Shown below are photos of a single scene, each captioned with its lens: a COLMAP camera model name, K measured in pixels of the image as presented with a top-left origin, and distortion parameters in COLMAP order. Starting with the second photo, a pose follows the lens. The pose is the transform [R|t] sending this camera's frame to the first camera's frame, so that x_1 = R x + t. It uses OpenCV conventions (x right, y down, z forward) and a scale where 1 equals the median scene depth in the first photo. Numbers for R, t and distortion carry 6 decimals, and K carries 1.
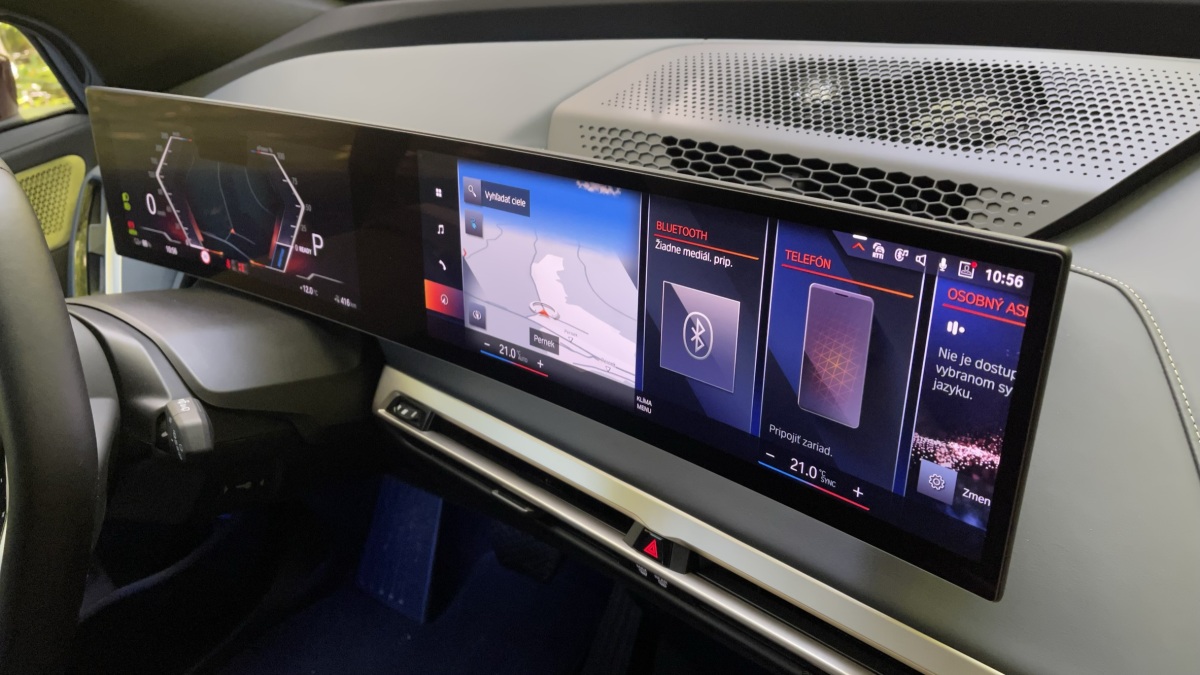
lens RADIAL K [[977.7, 0, 600.0], [0, 977.7, 337.5], [0, 0, 1]] dist [0.044523, -0.003037]
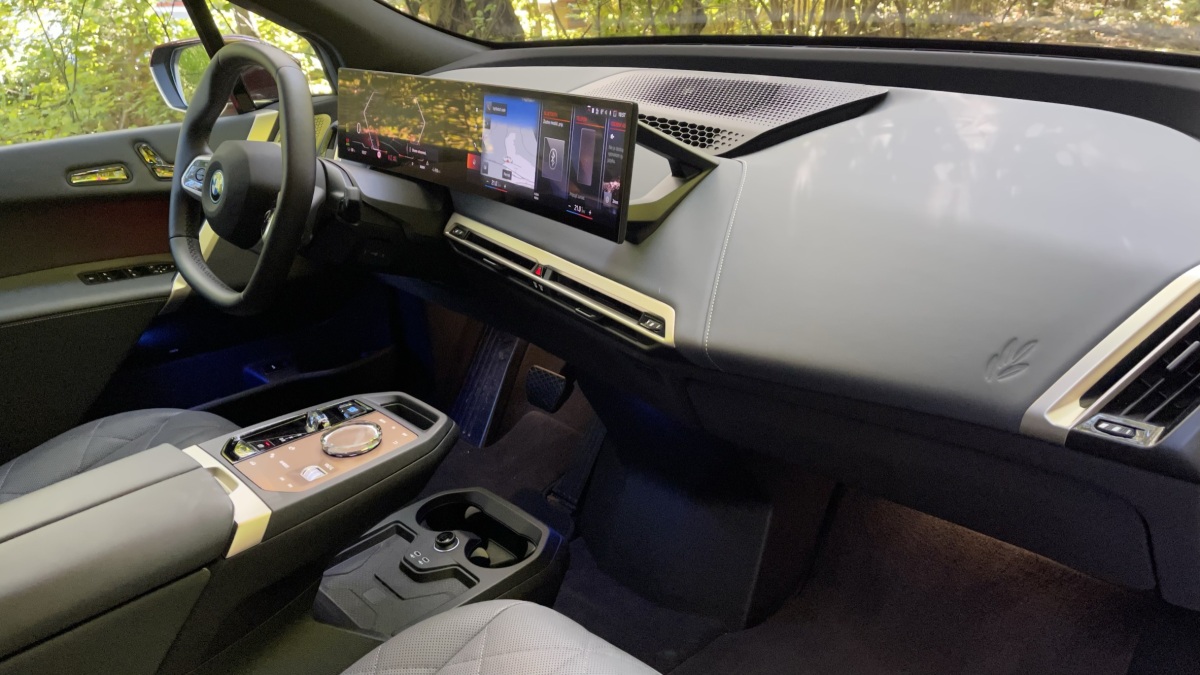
lens RADIAL K [[951.4, 0, 600.0], [0, 951.4, 337.5], [0, 0, 1]] dist [0.053805, -0.002033]
pose [[0.972945, 0.134485, -0.187863, 0.591987], [-0.151649, 0.985181, -0.080131, 0.498807], [0.174302, 0.106452, 0.978921, -1.015853]]
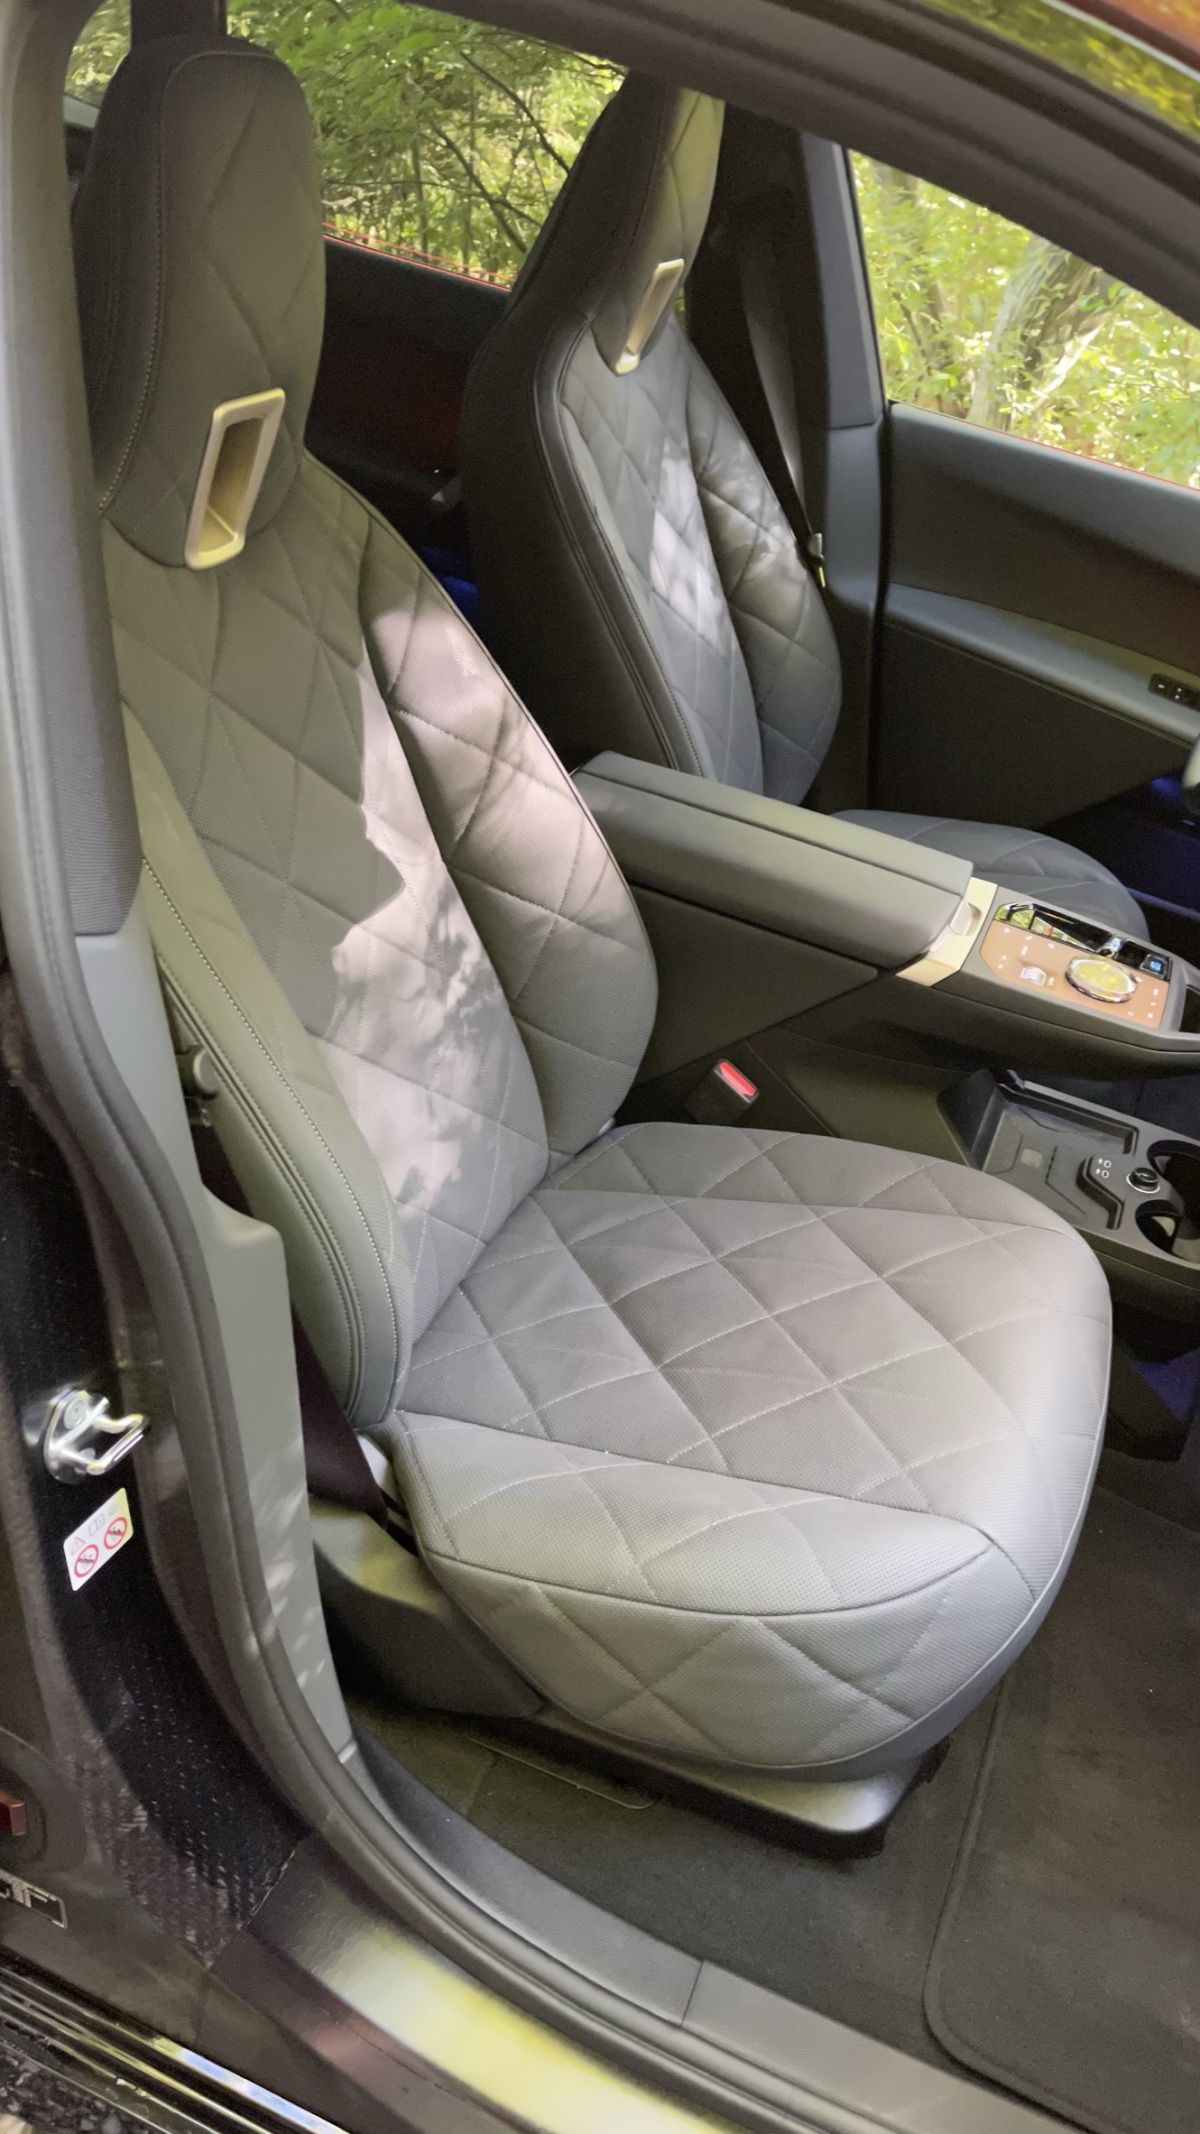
lens RADIAL K [[1691.8, 0, 600.0], [0, 1691.8, 1067.0], [0, 0, 1]] dist [0.053805, -0.002033]
pose [[0.220372, 0.682696, -0.696679, 1.638447], [-0.656728, 0.631945, 0.411527, 0.108469], [0.721211, 0.366839, 0.587609, -1.425231]]
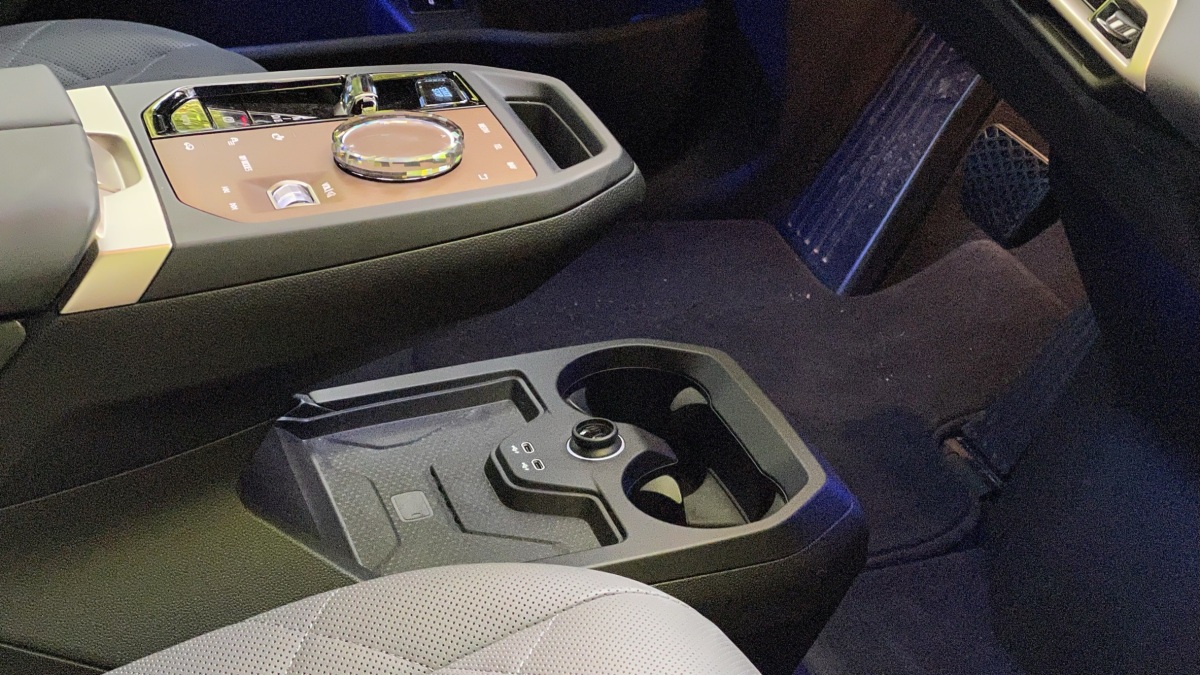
lens RADIAL K [[2325.1, 0, 600.0], [0, 2325.1, 337.5], [0, 0, 1]] dist [0.352515, 0.075277]
pose [[0.804167, 0.383354, -0.454263, 0.926524], [-0.374270, 0.920277, 0.114067, 0.472869], [0.461776, 0.078288, 0.883535, -0.968214]]
